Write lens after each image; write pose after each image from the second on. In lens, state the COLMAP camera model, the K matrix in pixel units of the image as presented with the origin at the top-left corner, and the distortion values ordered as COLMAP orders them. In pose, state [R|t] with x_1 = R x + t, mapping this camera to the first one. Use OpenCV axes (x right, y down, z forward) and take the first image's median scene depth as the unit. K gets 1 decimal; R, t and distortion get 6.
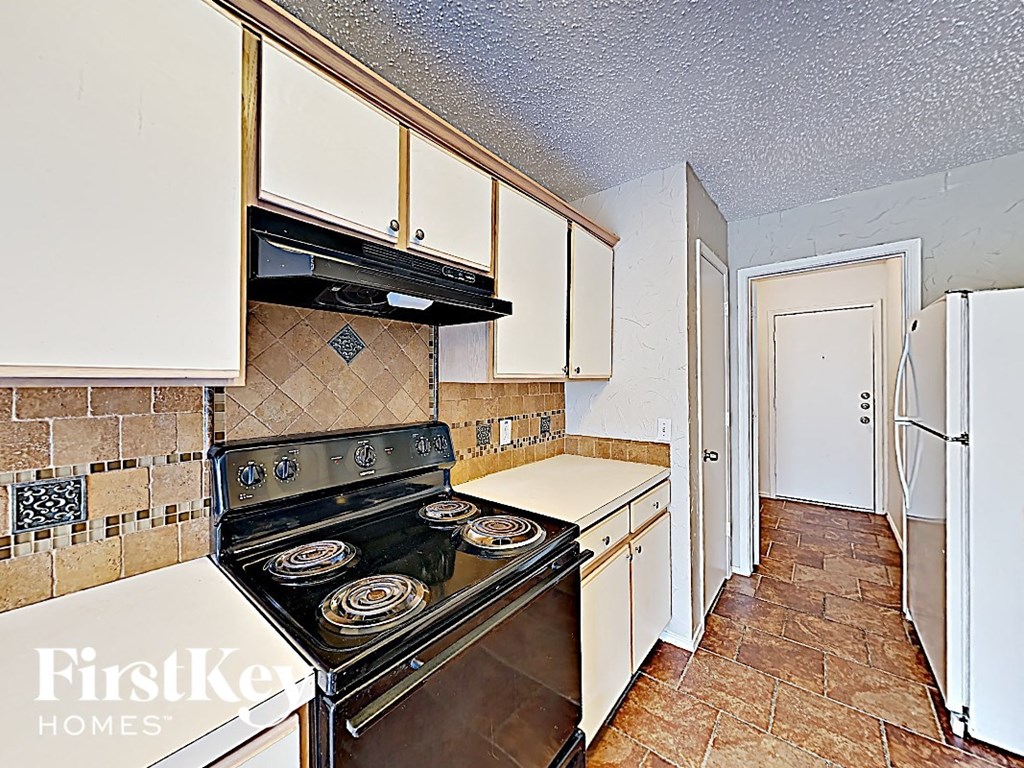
lens RADIAL K [[379.5, 0, 510.1], [0, 379.5, 384.7], [0, 0, 1]] dist [-0.002251, -0.000351]
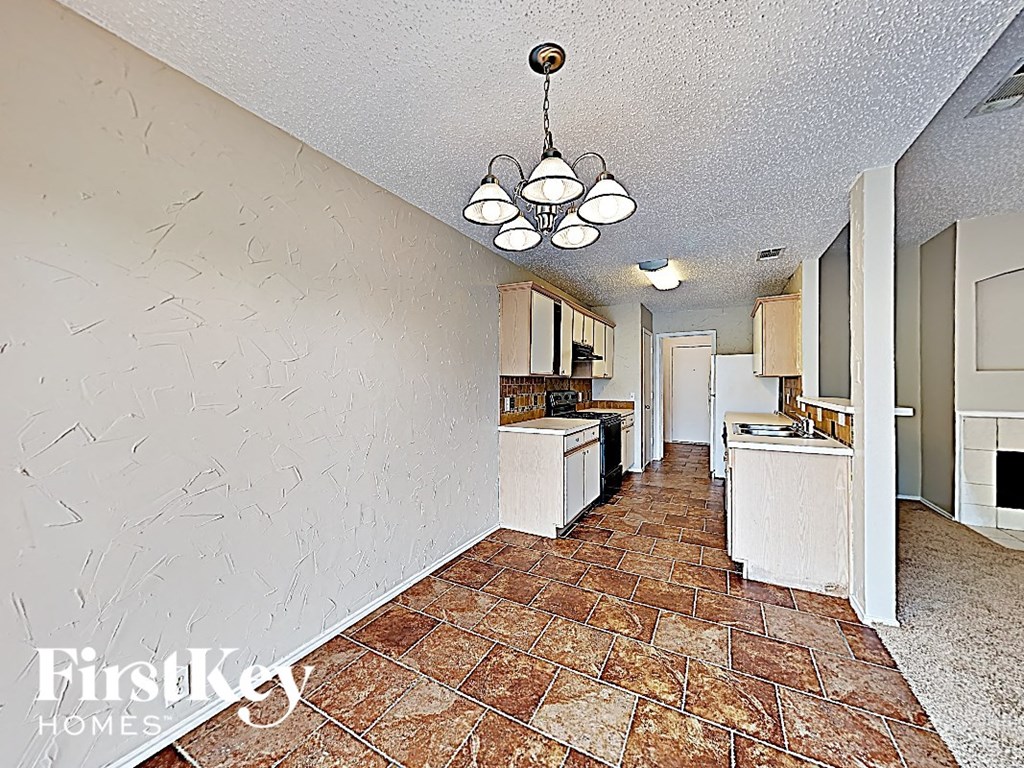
lens RADIAL K [[379.5, 0, 513.8], [0, 379.5, 381.2], [0, 0, 1]] dist [-0.002251, -0.000351]
pose [[0.981519, 0.004281, 0.191316, -0.959908], [-0.004141, 0.999991, -0.001134, 0.016054], [-0.191319, 0.000321, 0.981528, -1.535037]]
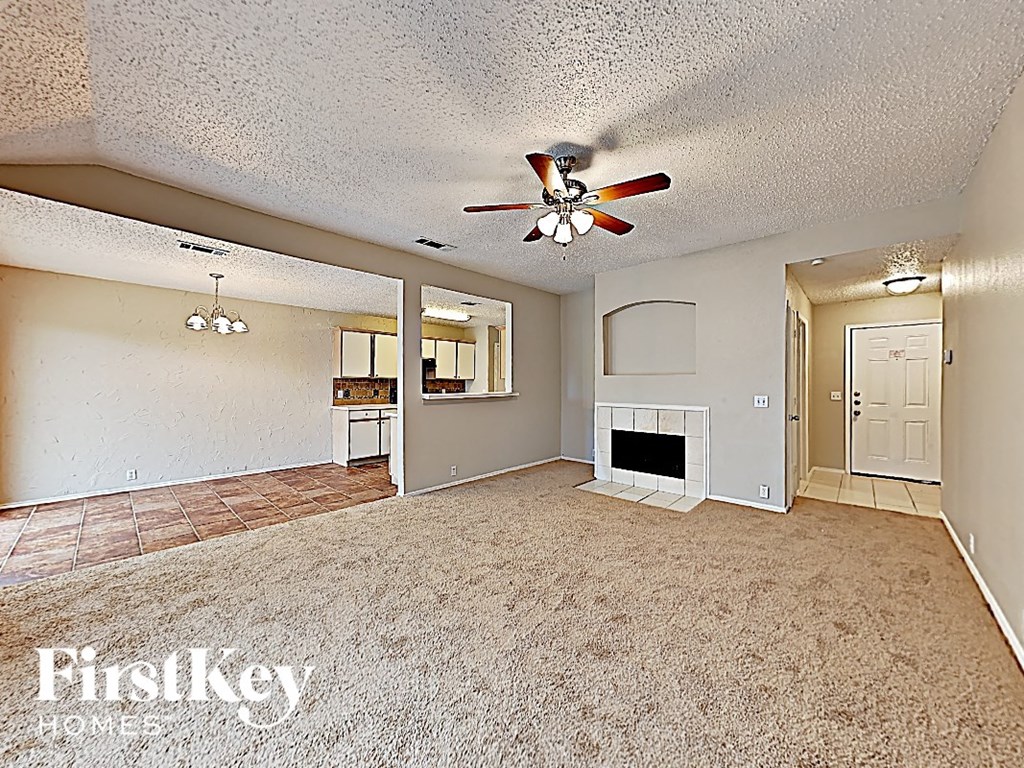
lens RADIAL K [[379.5, 0, 510.2], [0, 379.5, 383.1], [0, 0, 1]] dist [-0.002251, -0.000351]
pose [[0.997798, 0.008918, -0.065720, 0.944501], [-0.008435, 0.999935, 0.007610, -0.005506], [0.065784, -0.007039, 0.997809, -2.822466]]
